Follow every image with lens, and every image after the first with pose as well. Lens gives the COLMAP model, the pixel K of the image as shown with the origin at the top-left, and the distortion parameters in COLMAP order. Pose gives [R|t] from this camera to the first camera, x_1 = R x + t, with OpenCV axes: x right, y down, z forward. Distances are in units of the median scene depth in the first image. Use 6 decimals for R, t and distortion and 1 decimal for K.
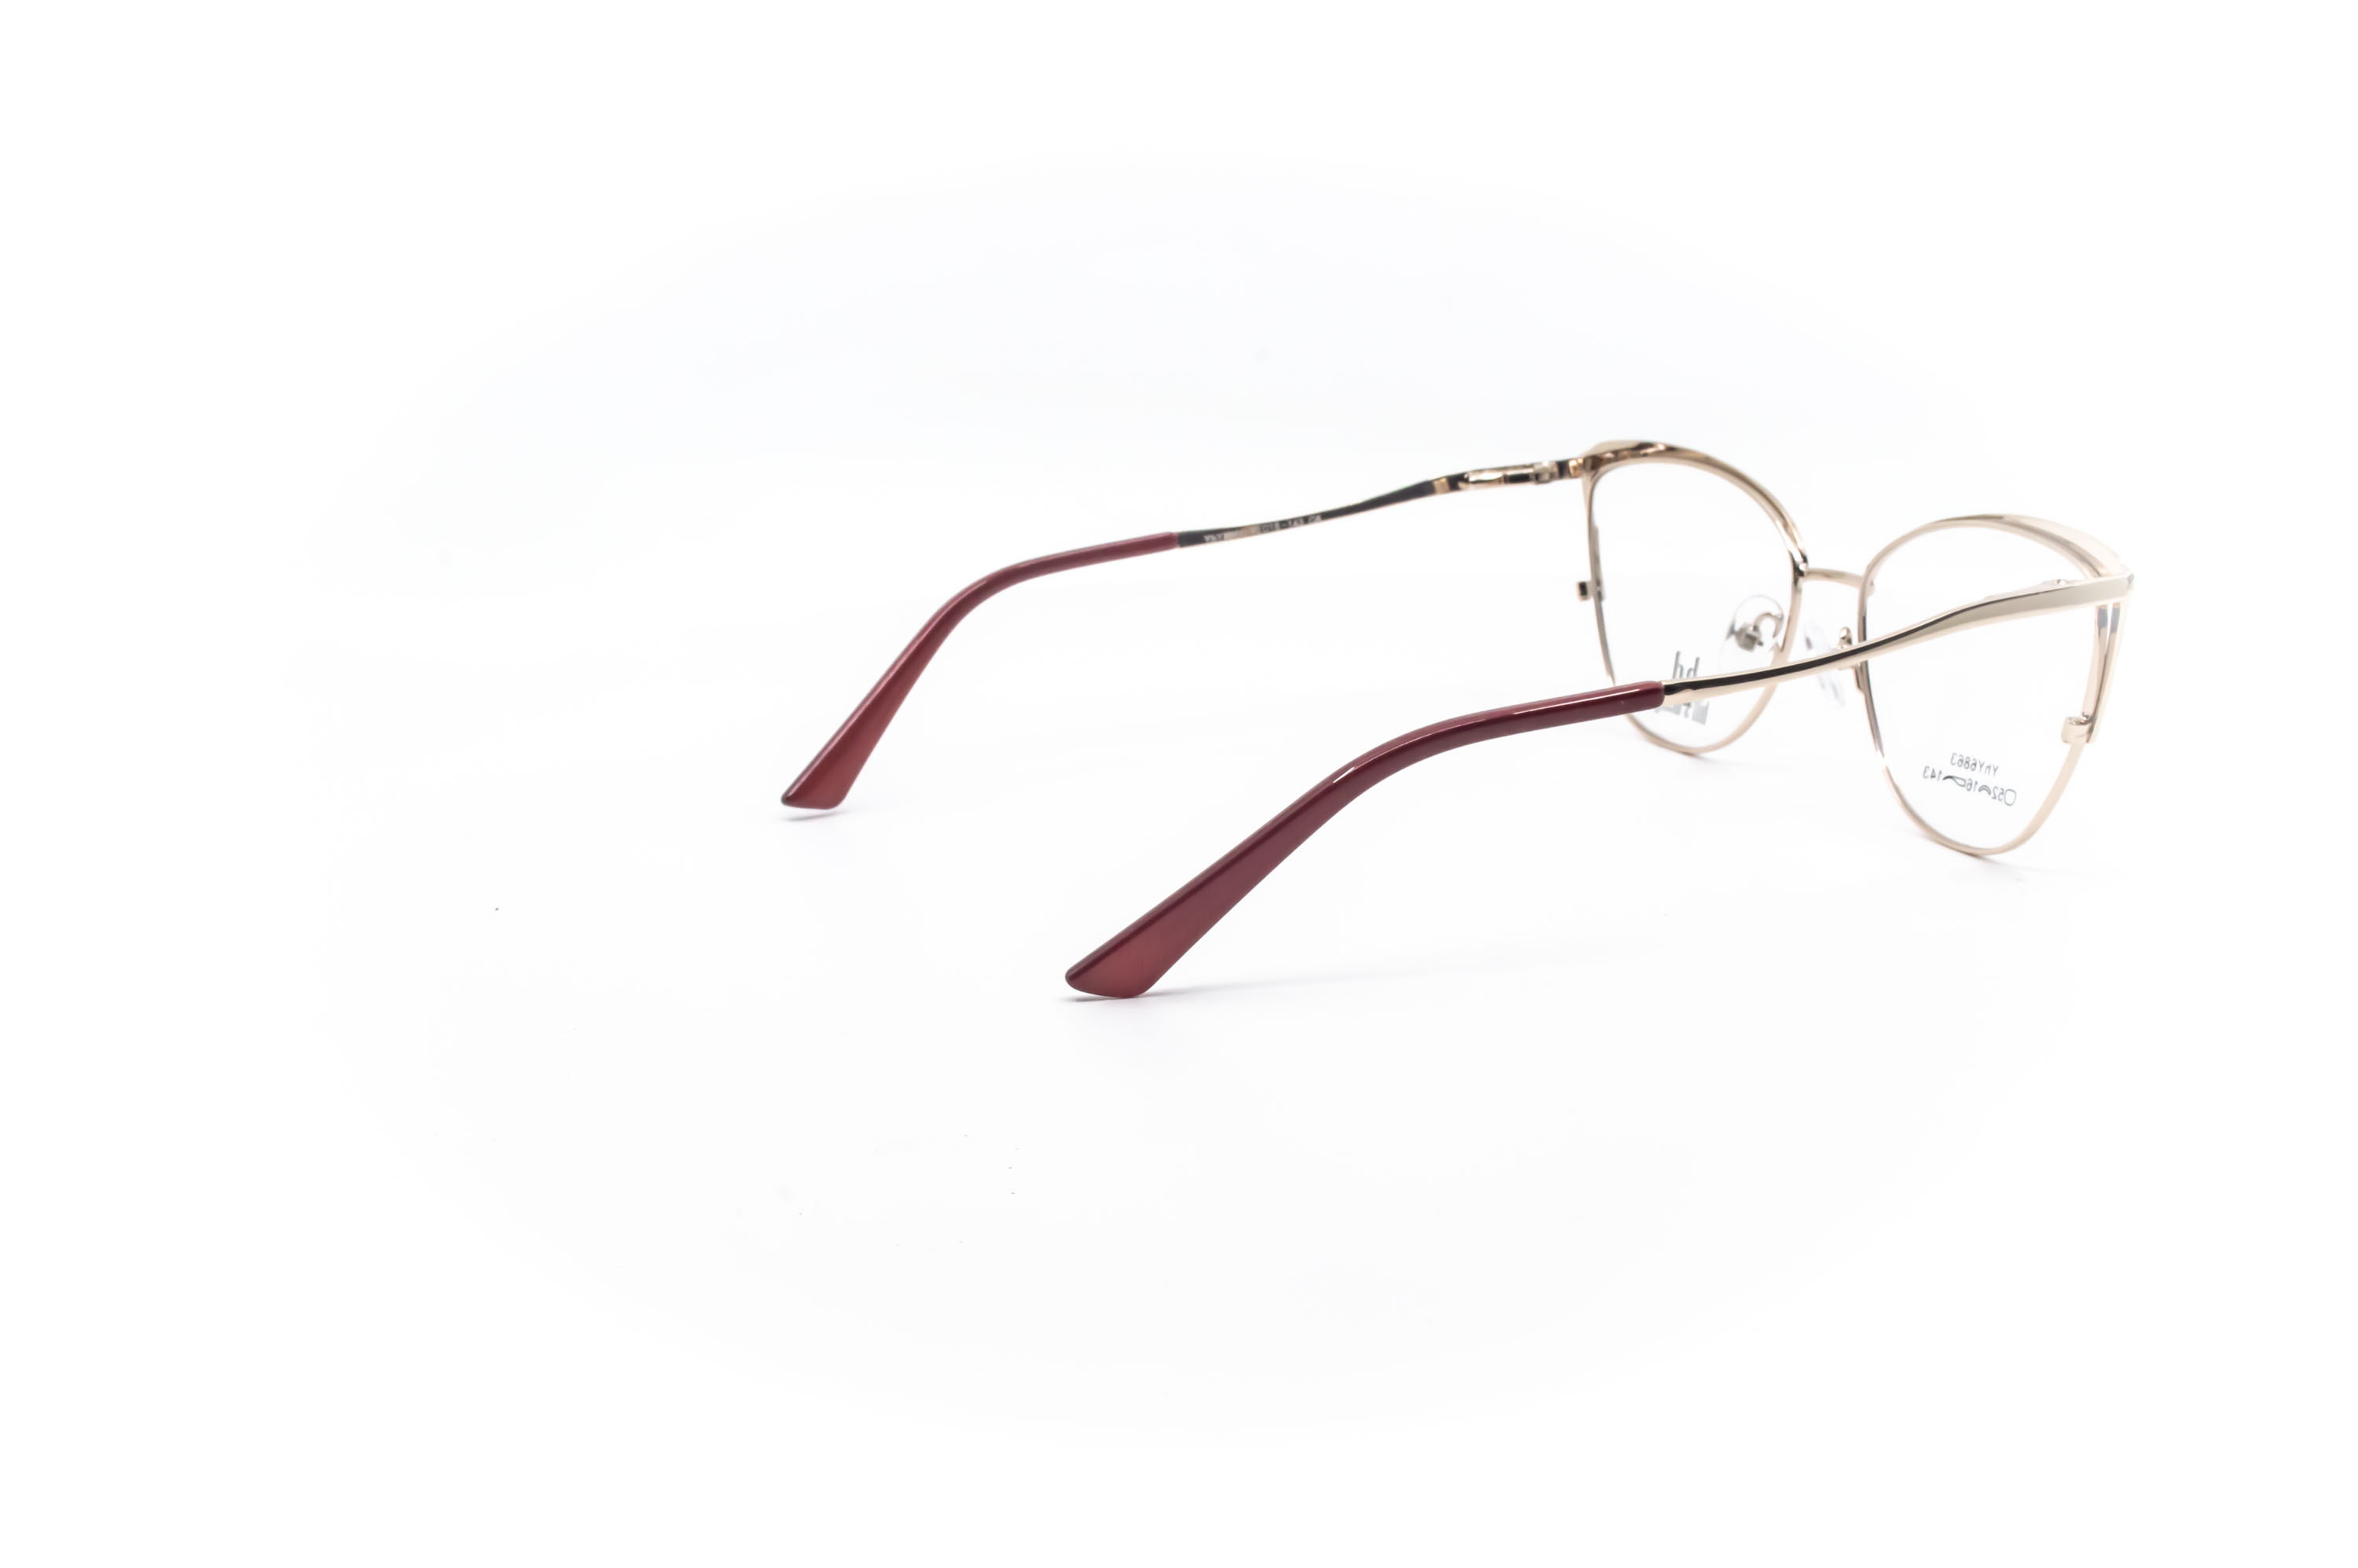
lens RADIAL K [[3121.4, 0, 1179.0], [0, 3121.4, 784.0], [0, 0, 1]] dist [-0.034546, -0.050280]
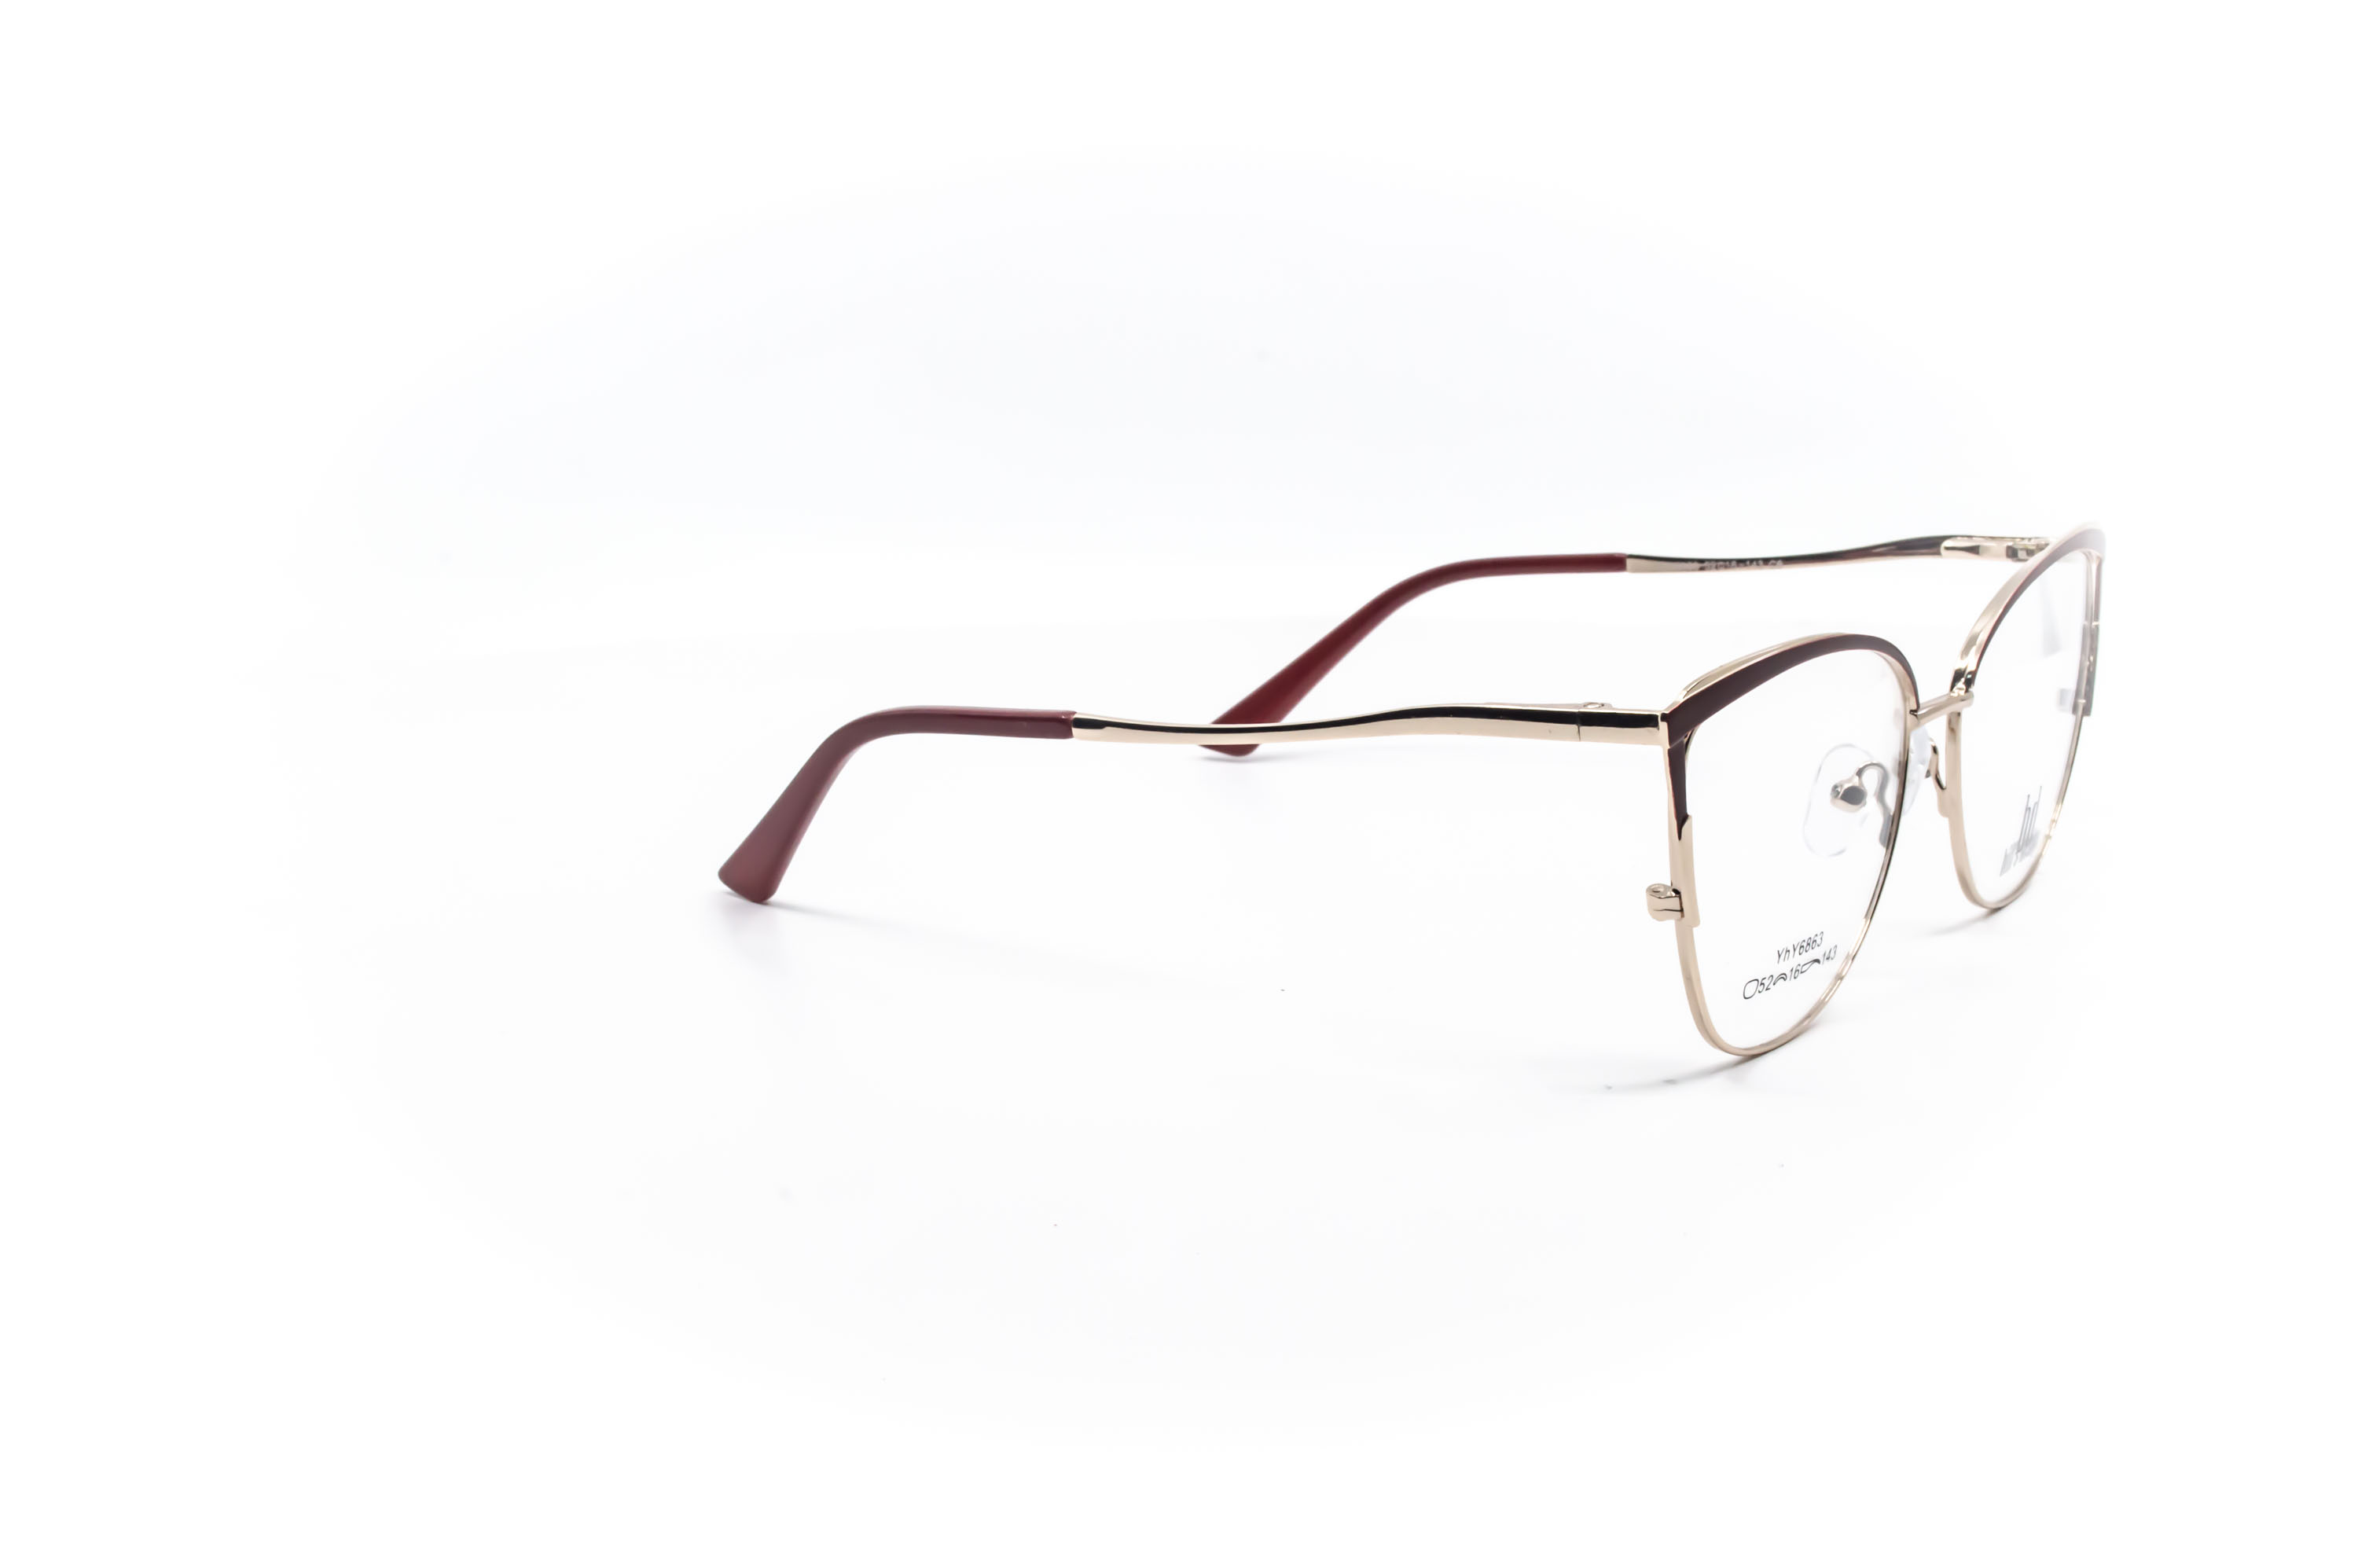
lens RADIAL K [[3121.4, 0, 1179.0], [0, 3121.4, 784.0], [0, 0, 1]] dist [-0.034546, -0.050280]
pose [[0.495605, 0.190167, -0.847474, 0.791973], [-0.183047, 0.976690, 0.112116, -0.099755], [0.849040, 0.099562, 0.518862, 0.430099]]
